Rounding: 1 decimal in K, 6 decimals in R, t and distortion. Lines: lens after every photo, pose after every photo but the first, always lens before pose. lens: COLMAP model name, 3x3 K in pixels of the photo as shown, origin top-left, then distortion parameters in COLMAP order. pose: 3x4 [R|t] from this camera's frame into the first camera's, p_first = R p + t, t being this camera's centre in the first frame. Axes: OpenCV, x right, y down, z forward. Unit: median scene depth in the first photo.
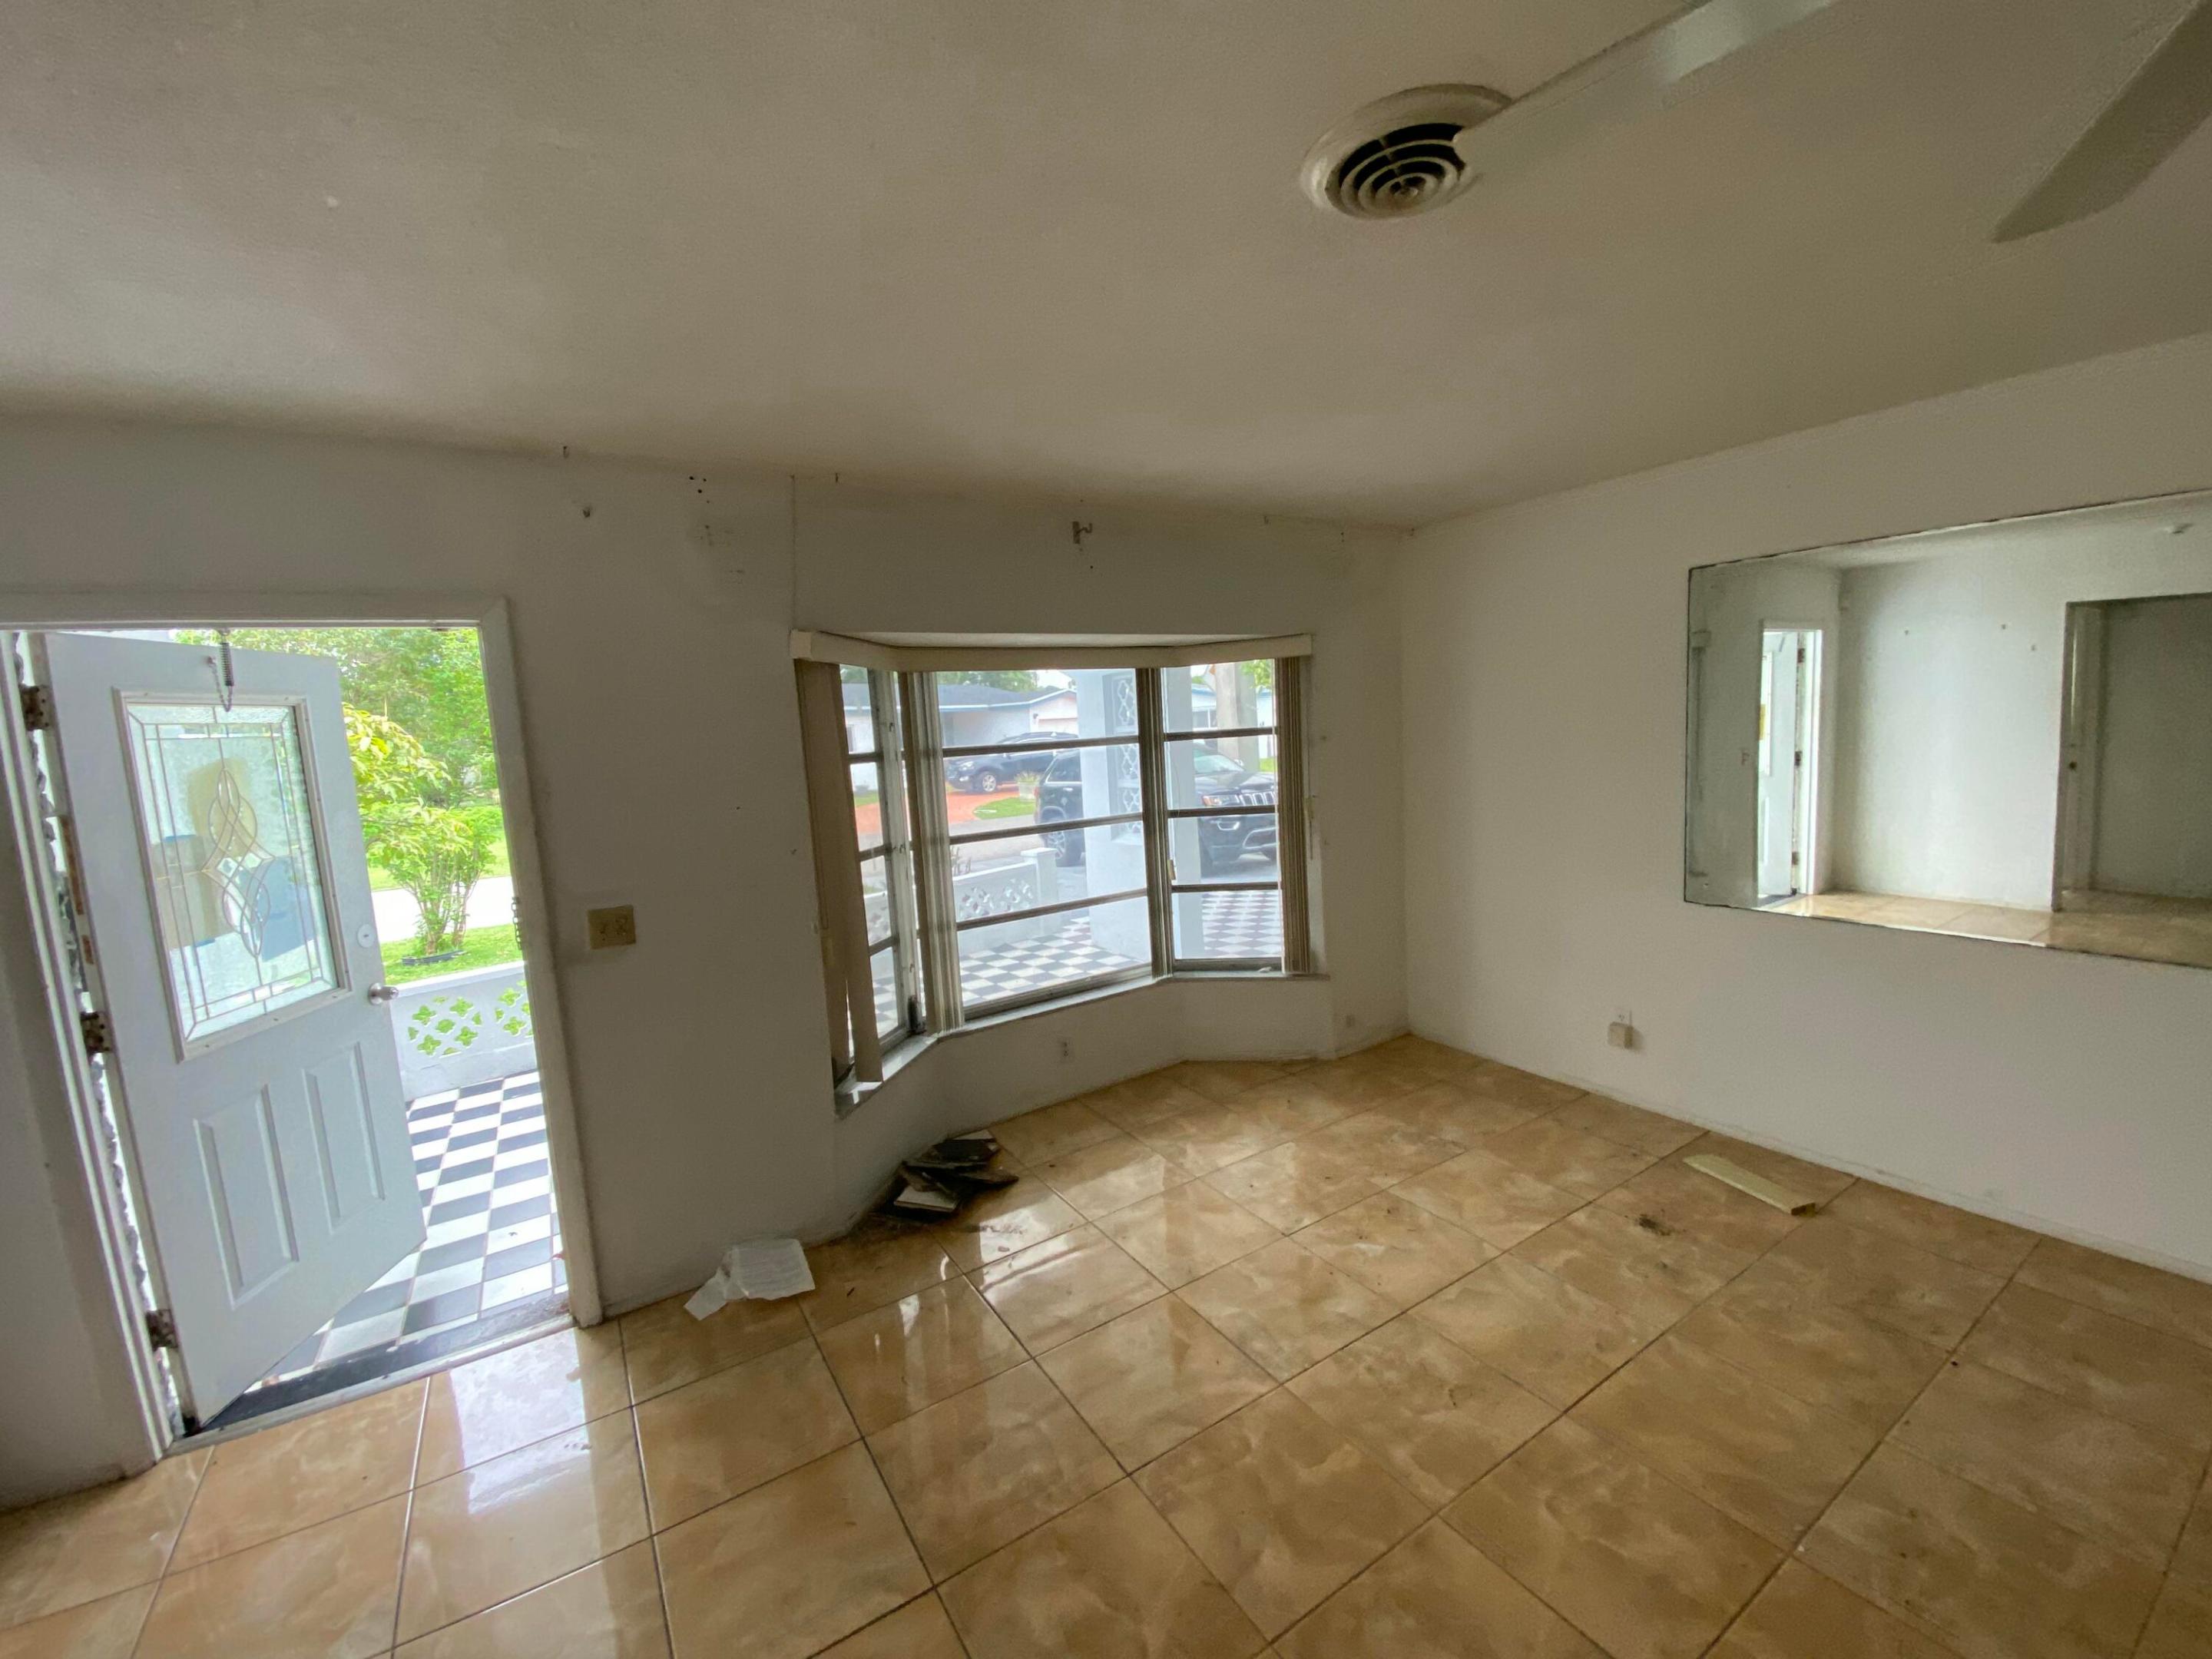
lens RADIAL K [[916.3, 0, 1106.0], [0, 916.3, 829.5], [0, 0, 1]] dist [0.013849, -0.013744]
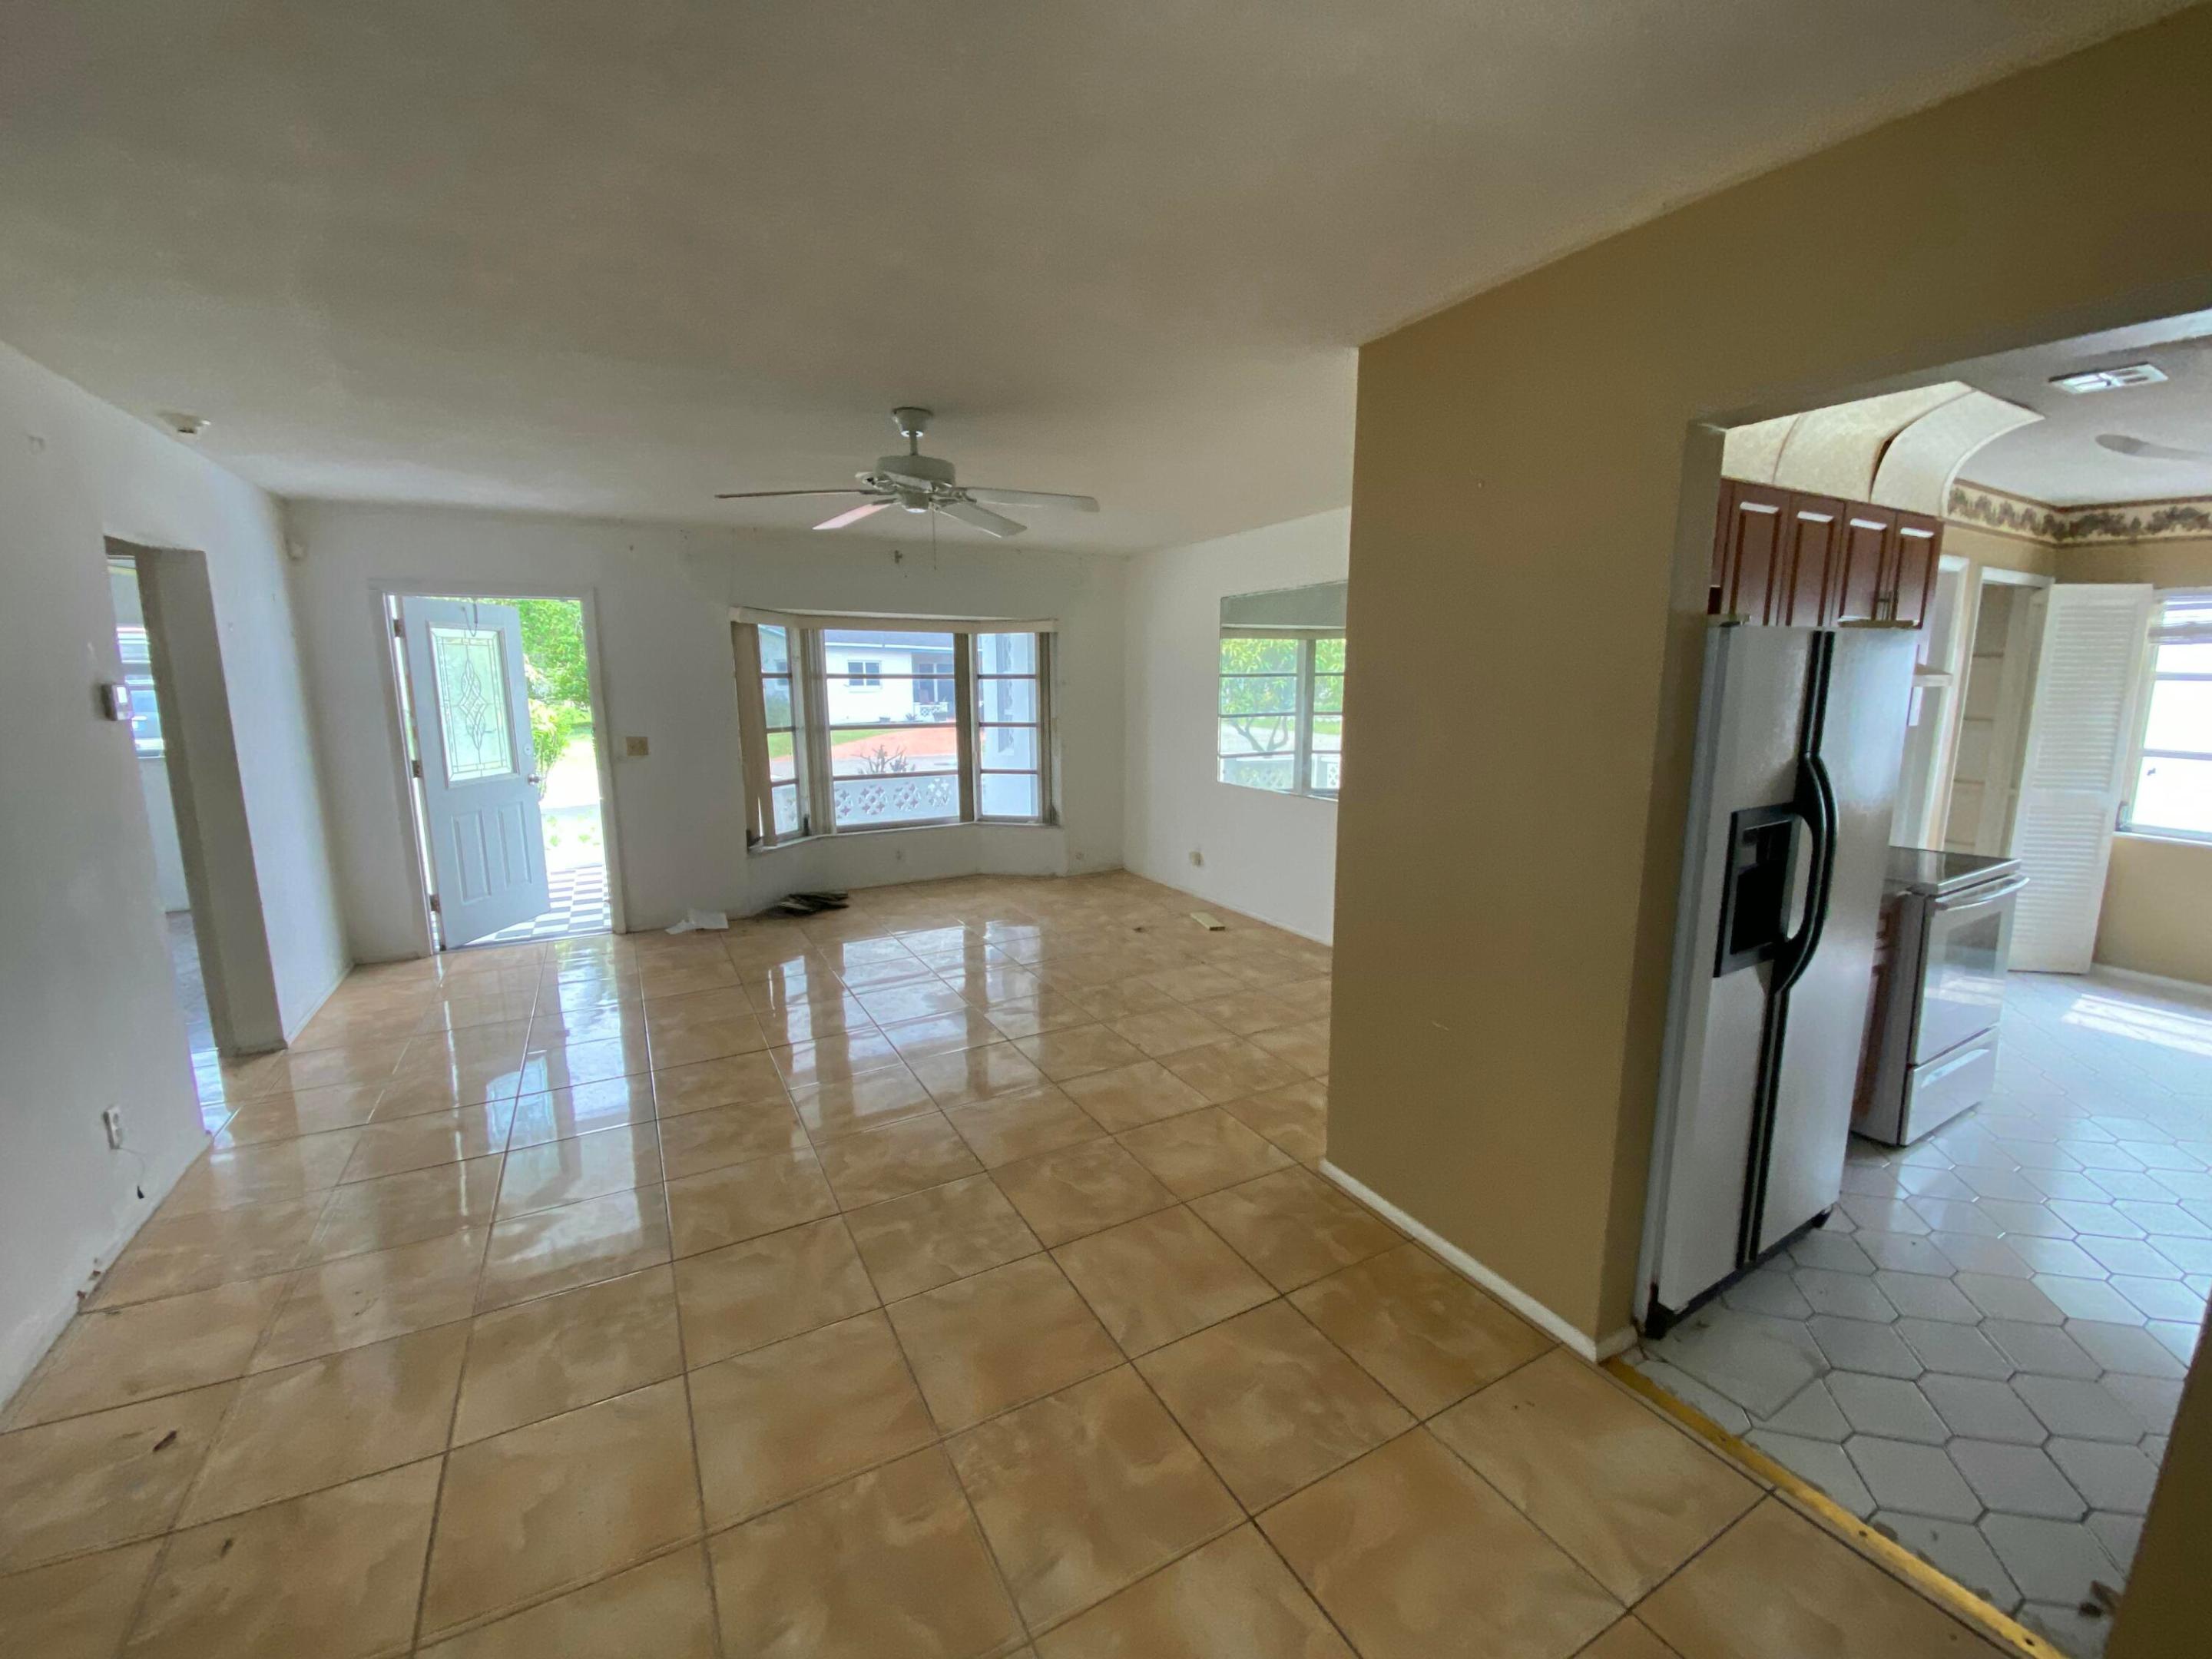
lens RADIAL K [[905.1, 0, 1106.0], [0, 905.1, 829.5], [0, 0, 1]] dist [0.012323, -0.017193]
pose [[0.996890, 0.064874, -0.044728, 0.547992], [-0.062457, 0.996614, 0.053474, 0.102102], [0.048046, -0.050515, 0.997567, -0.884295]]
